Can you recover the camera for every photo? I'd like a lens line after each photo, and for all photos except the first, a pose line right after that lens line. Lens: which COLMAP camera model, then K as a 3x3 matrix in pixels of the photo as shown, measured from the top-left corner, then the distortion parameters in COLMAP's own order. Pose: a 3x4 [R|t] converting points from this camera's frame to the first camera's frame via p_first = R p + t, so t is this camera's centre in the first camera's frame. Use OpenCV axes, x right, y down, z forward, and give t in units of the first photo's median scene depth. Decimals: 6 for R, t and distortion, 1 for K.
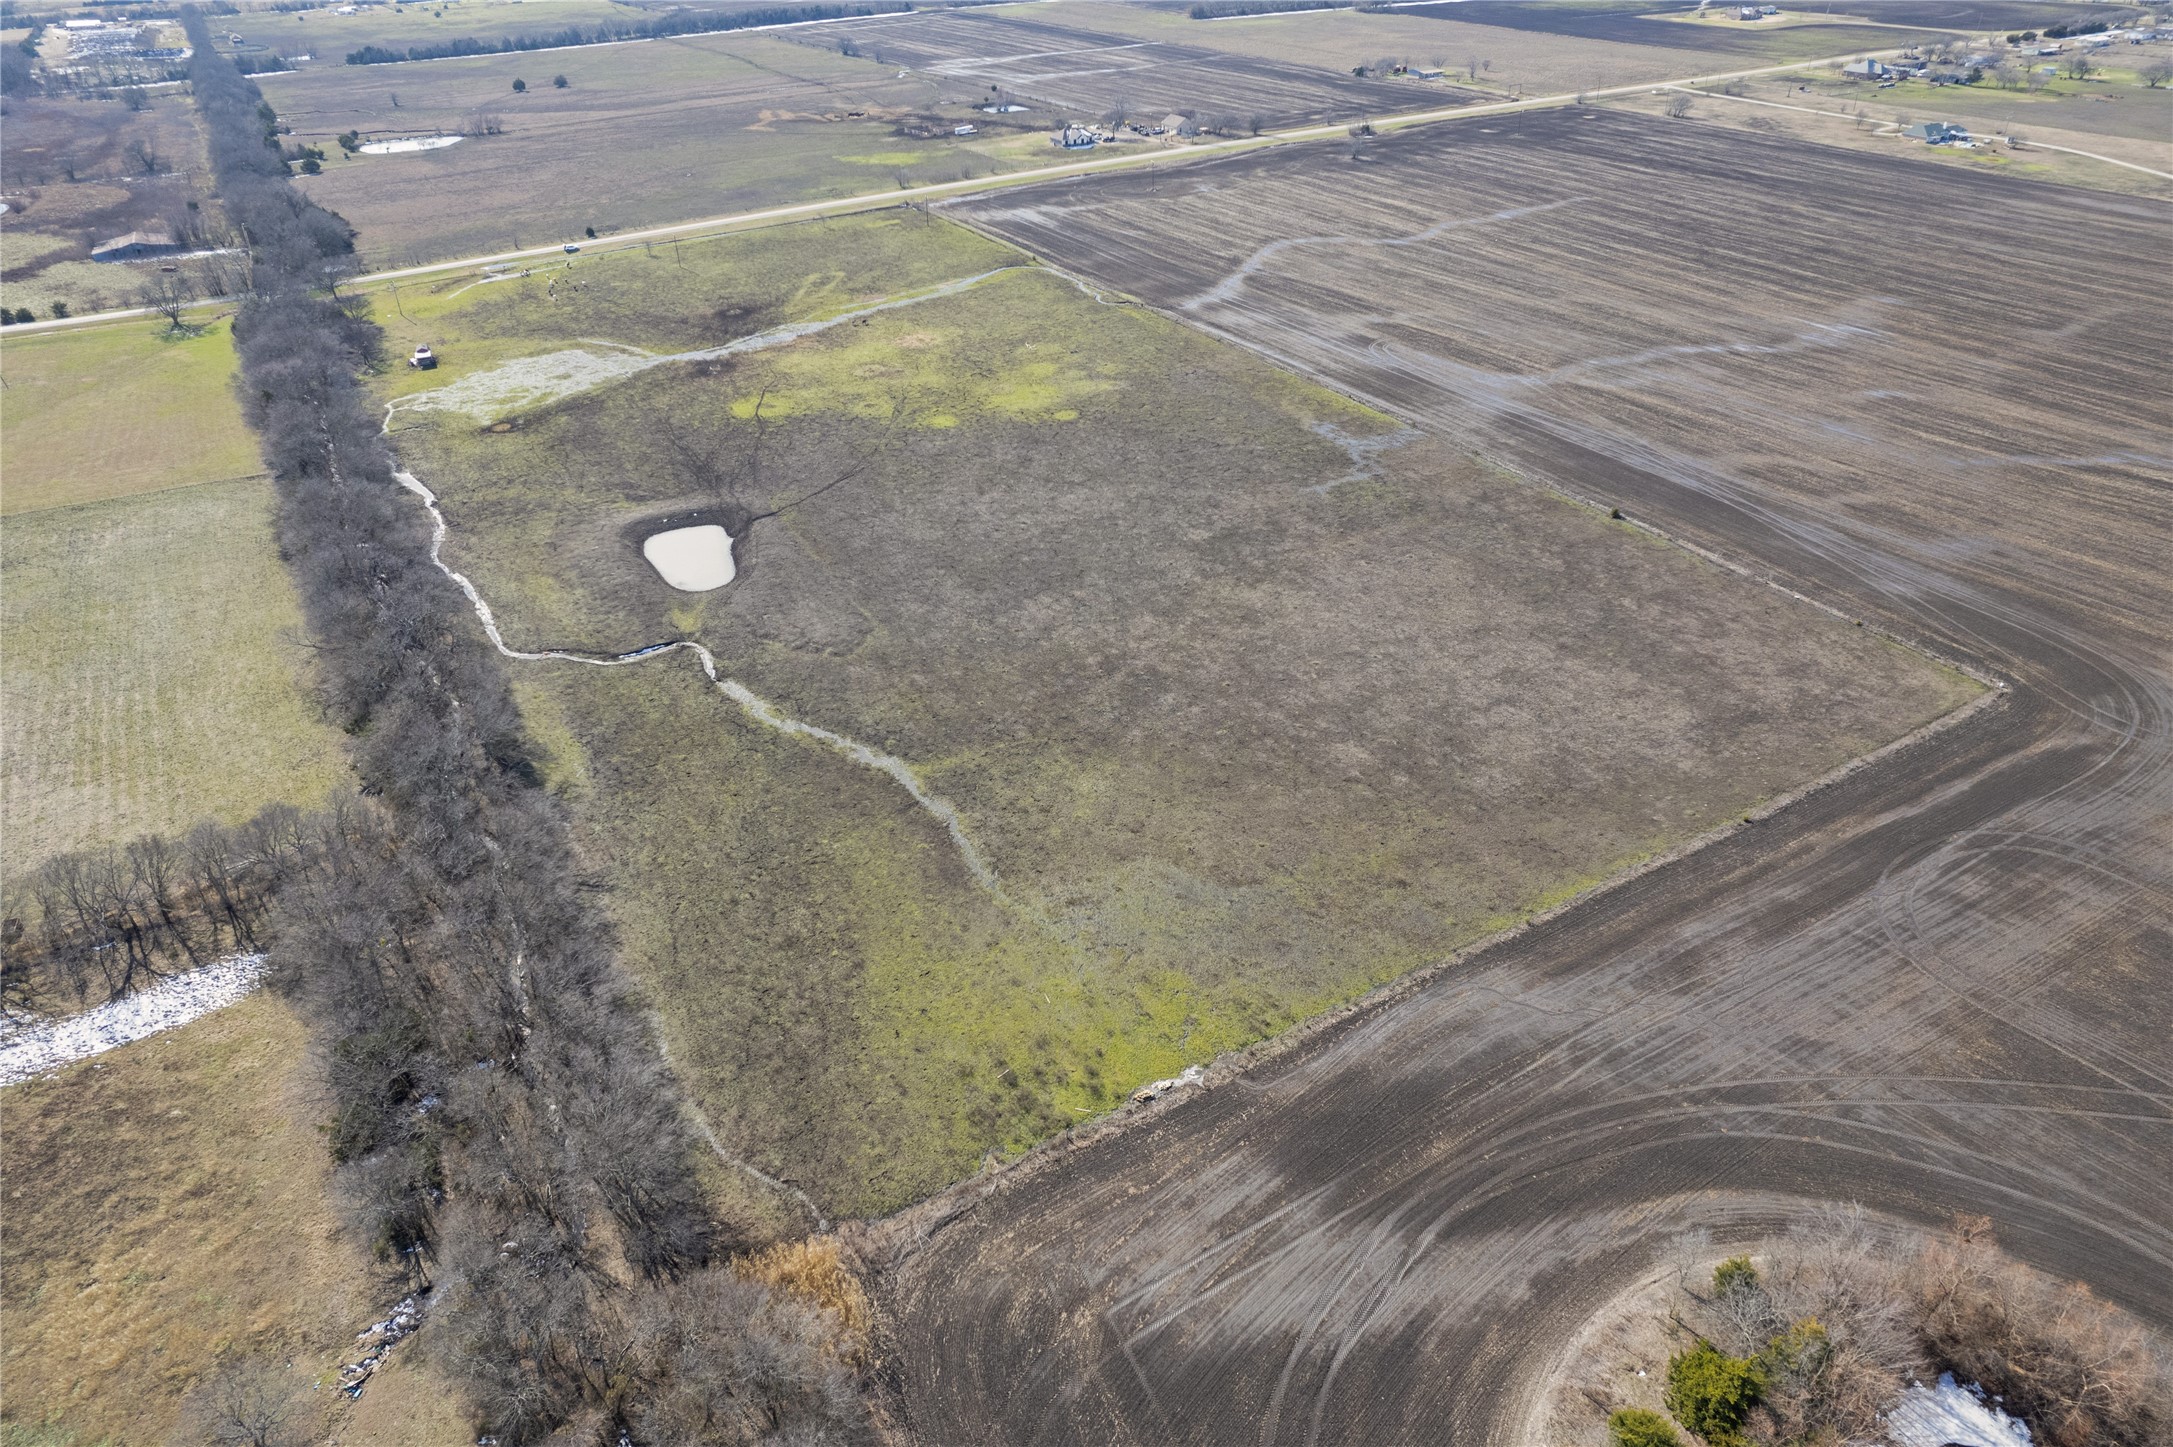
lens RADIAL K [[1416.0, 0, 1095.6], [0, 1416.0, 721.4], [0, 0, 1]] dist [-0.077042, 0.071007]
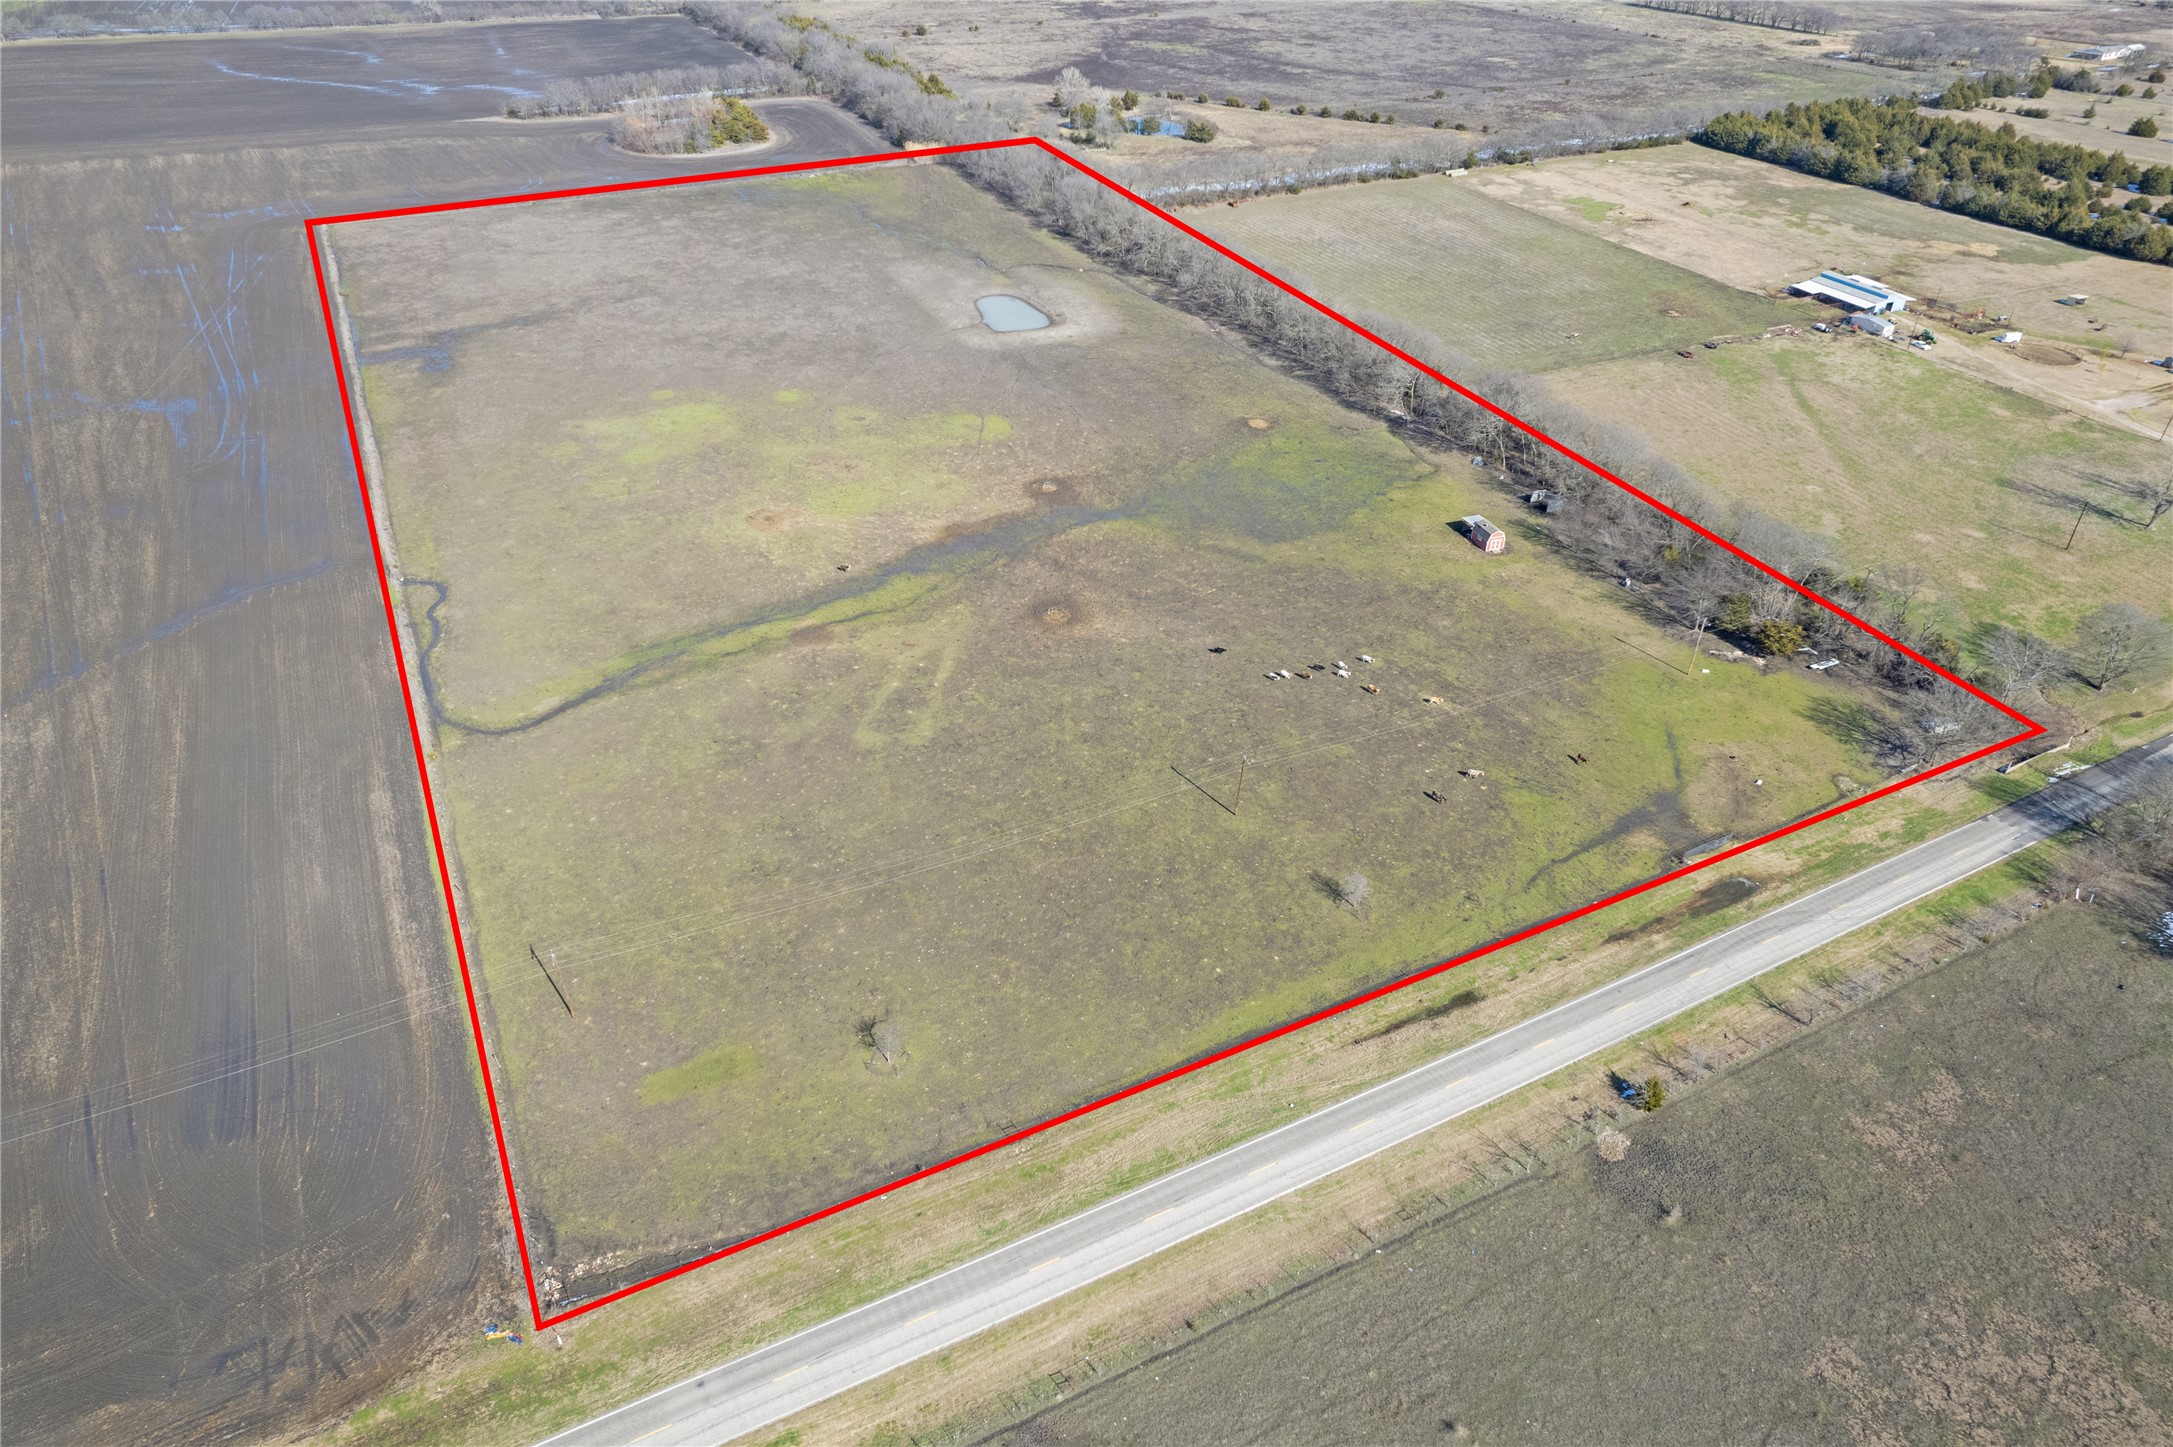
lens RADIAL K [[1416.0, 0, 1095.6], [0, 1416.0, 721.4], [0, 0, 1]] dist [-0.077042, 0.071007]
pose [[-0.997863, -0.032126, 0.056892, -0.396822], [0.039540, 0.396264, 0.917285, -1.043004], [-0.052013, 0.917574, -0.394147, 1.635616]]
